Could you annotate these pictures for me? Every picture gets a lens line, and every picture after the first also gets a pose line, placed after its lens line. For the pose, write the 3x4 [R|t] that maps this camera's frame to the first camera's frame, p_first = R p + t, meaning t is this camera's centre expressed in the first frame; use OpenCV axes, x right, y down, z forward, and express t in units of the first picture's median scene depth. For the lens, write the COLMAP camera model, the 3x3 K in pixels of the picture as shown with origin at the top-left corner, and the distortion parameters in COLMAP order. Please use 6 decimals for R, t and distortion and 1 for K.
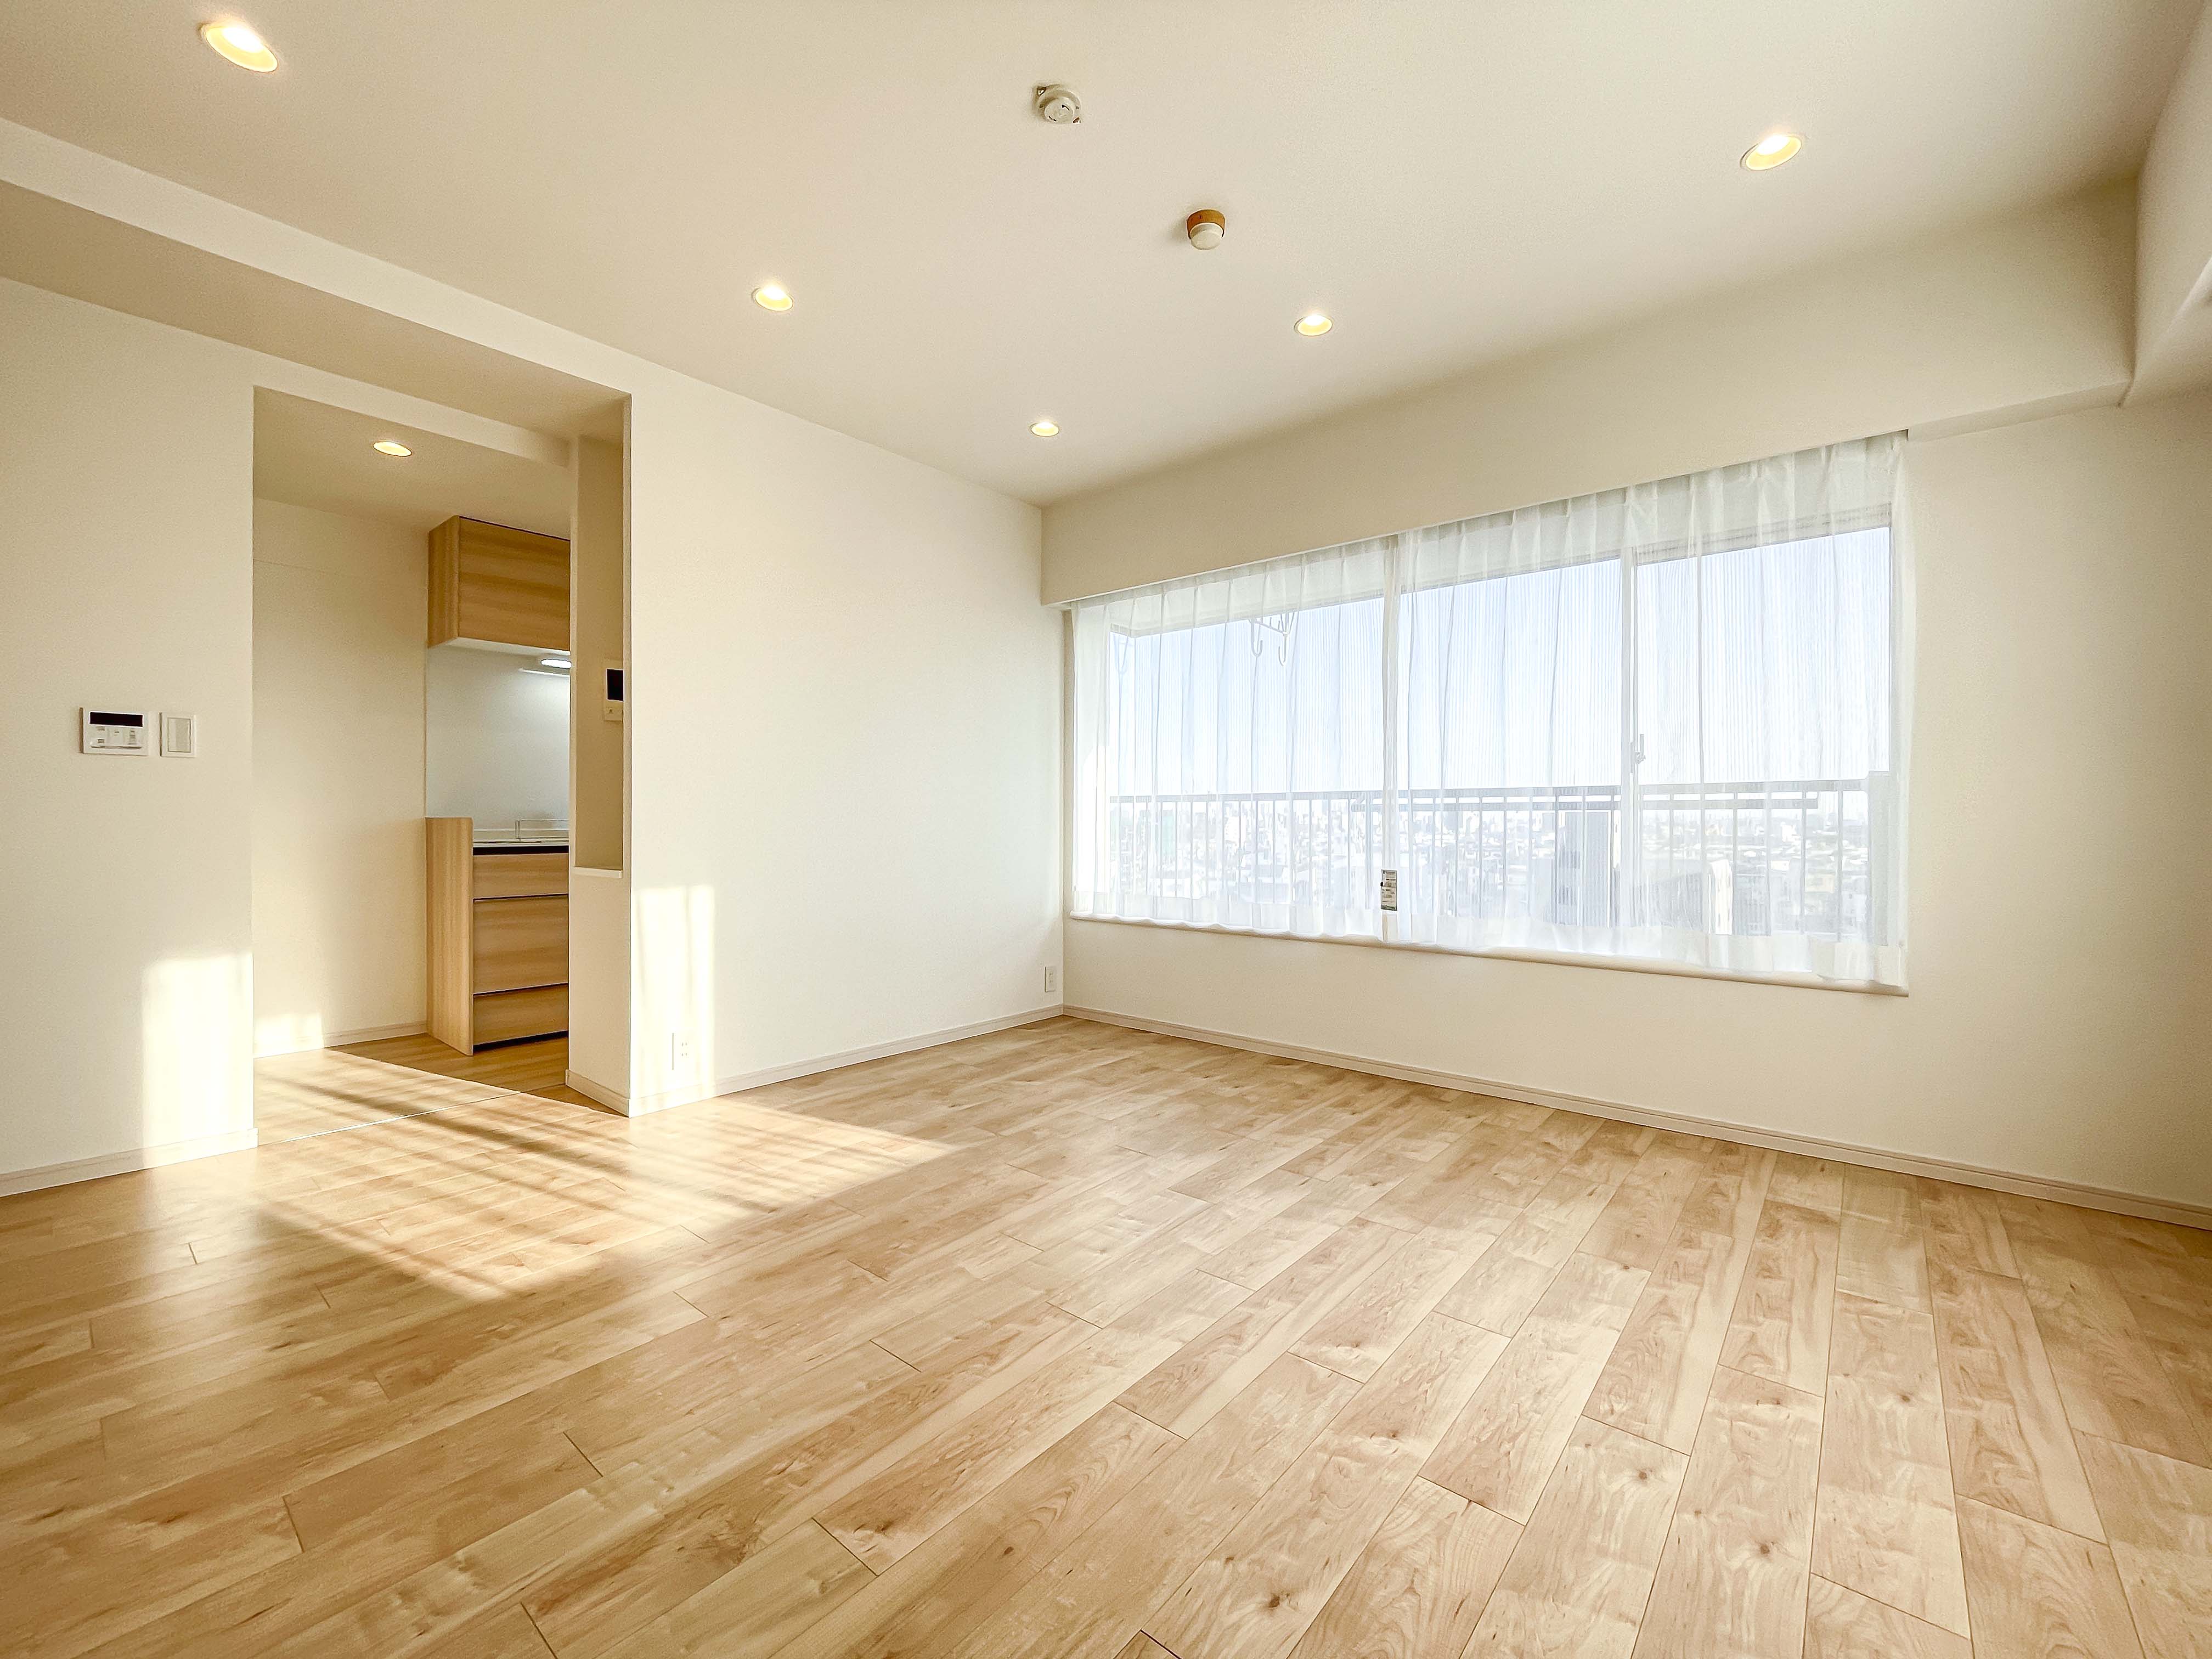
lens RADIAL K [[915.6, 0, 1097.8], [0, 915.6, 829.3], [0, 0, 1]] dist [-0.003084, 0.000283]
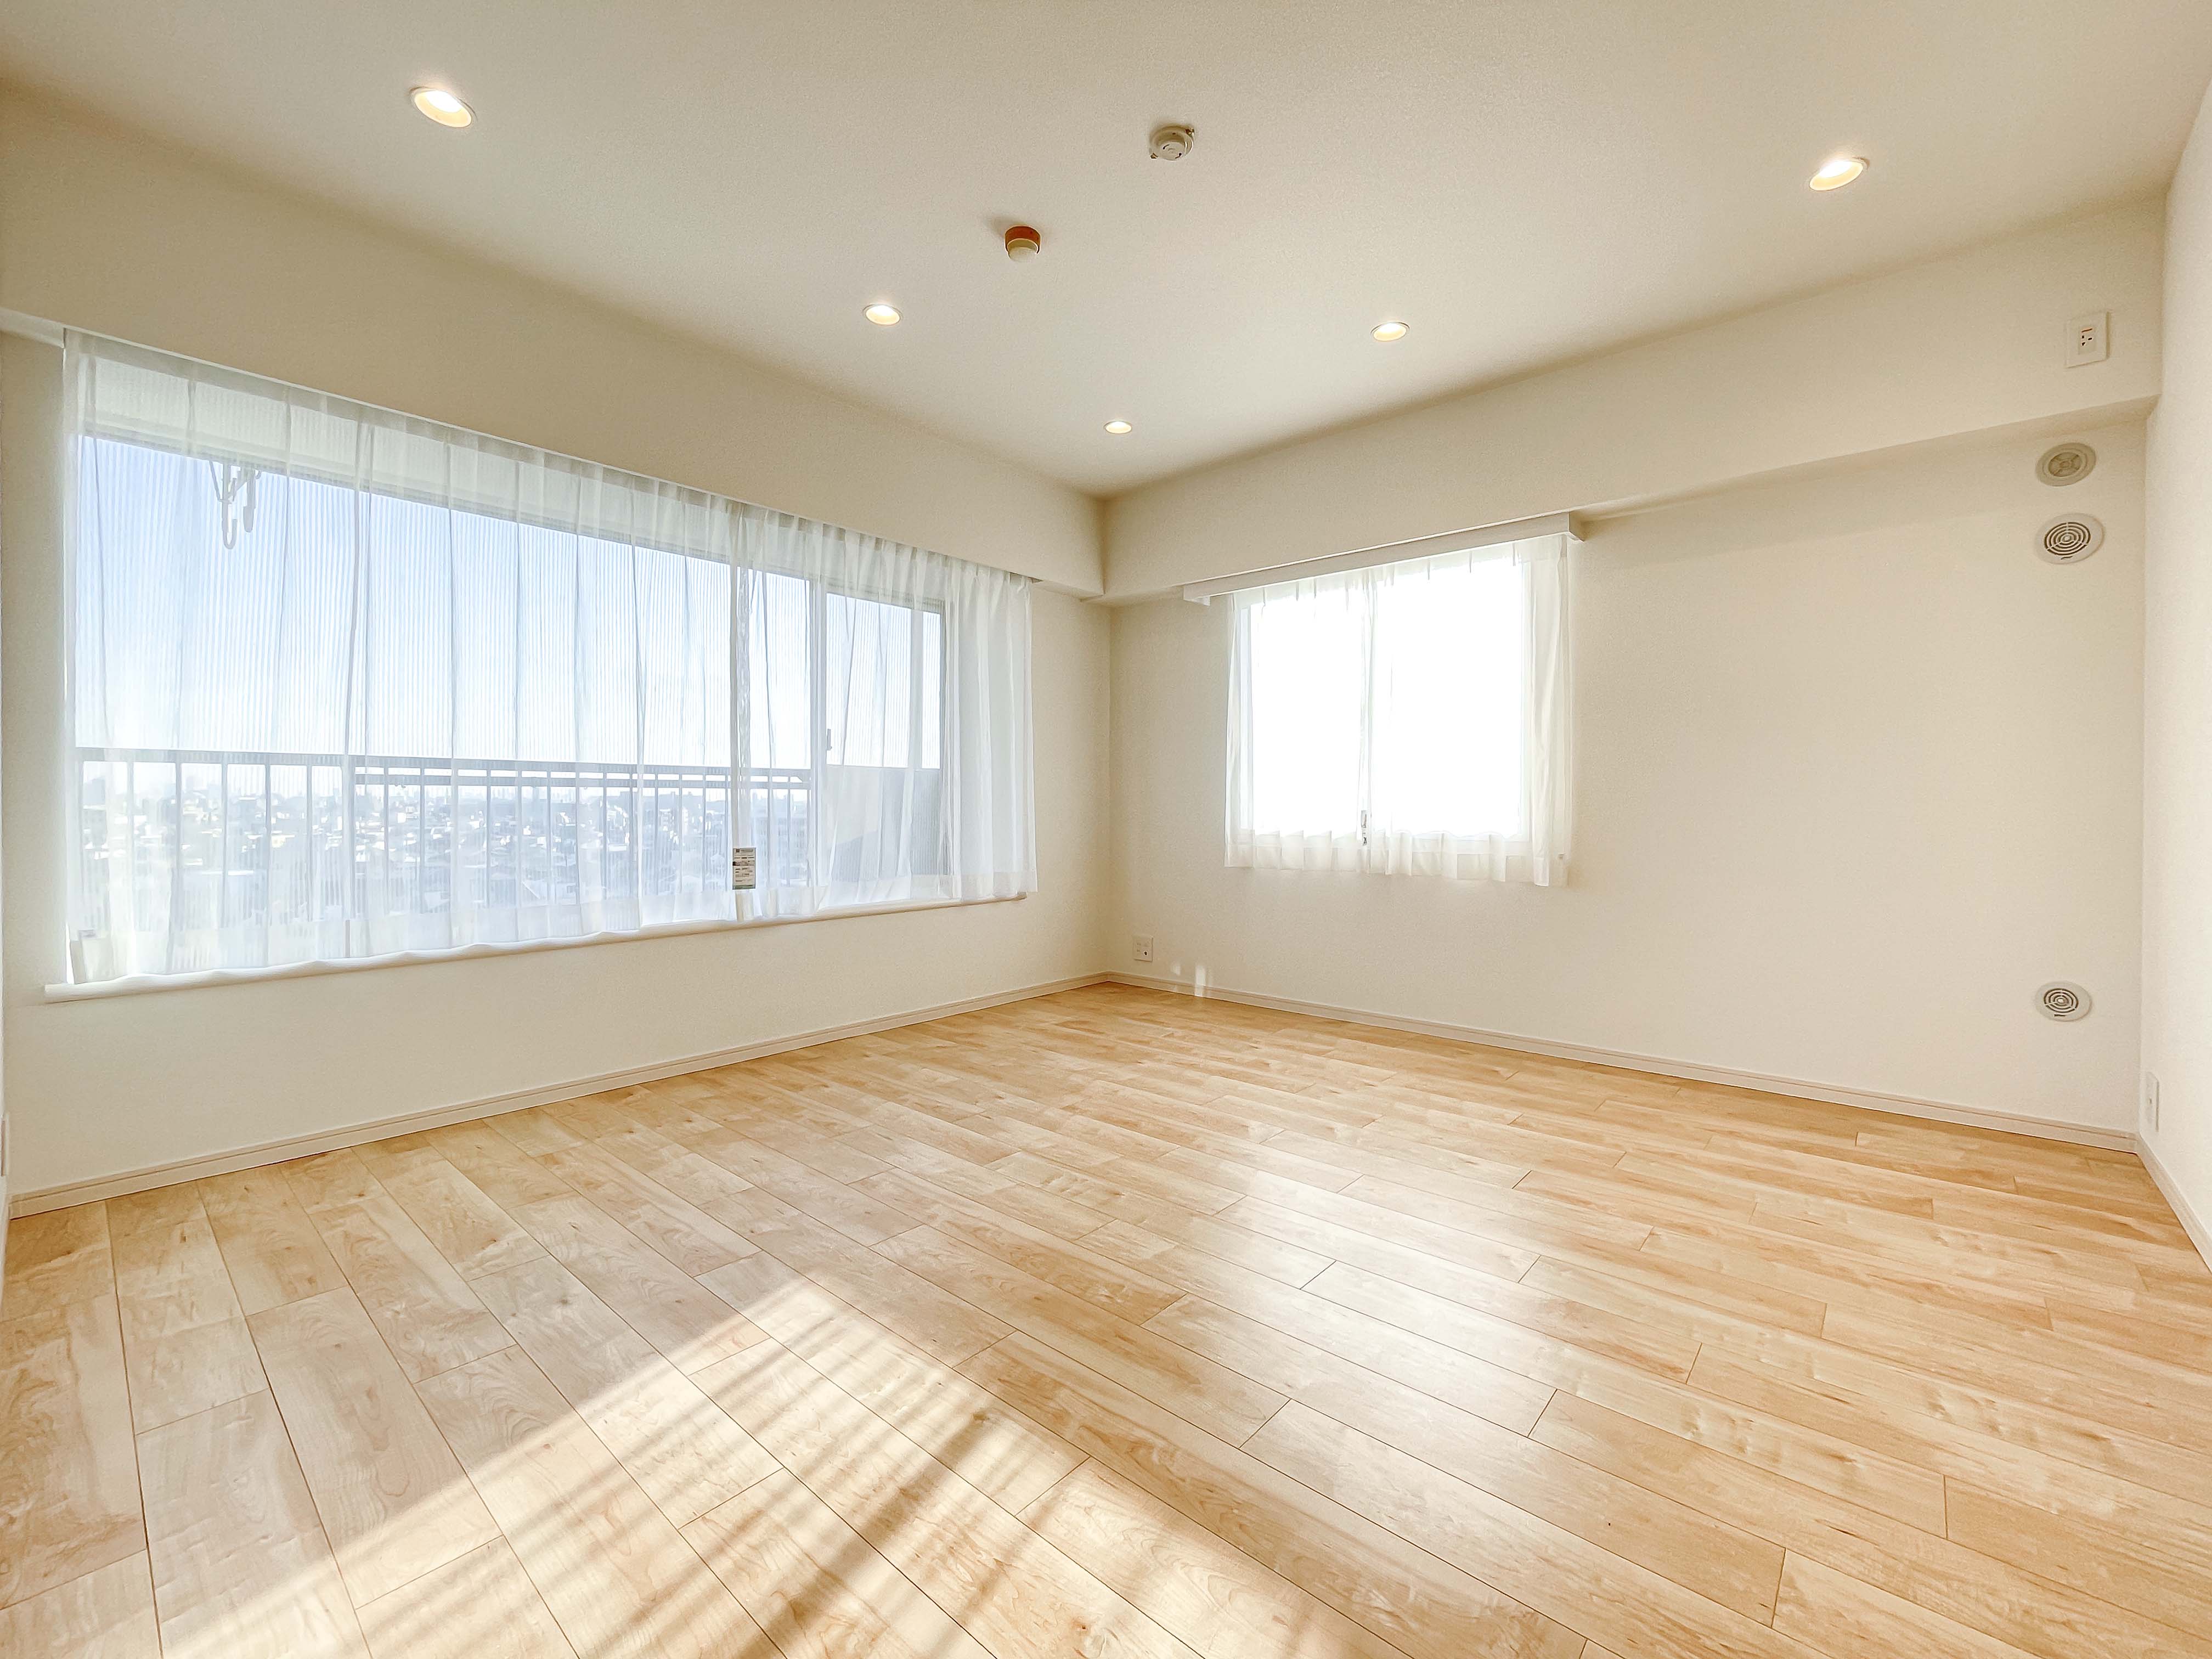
lens RADIAL K [[915.6, 0, 1104.3], [0, 915.6, 818.5], [0, 0, 1]] dist [-0.003084, 0.000283]
pose [[0.015555, -0.021062, 0.999657, -0.725783], [0.005763, 0.999763, 0.020974, -0.006398], [-0.999862, 0.005435, 0.015673, 0.673678]]
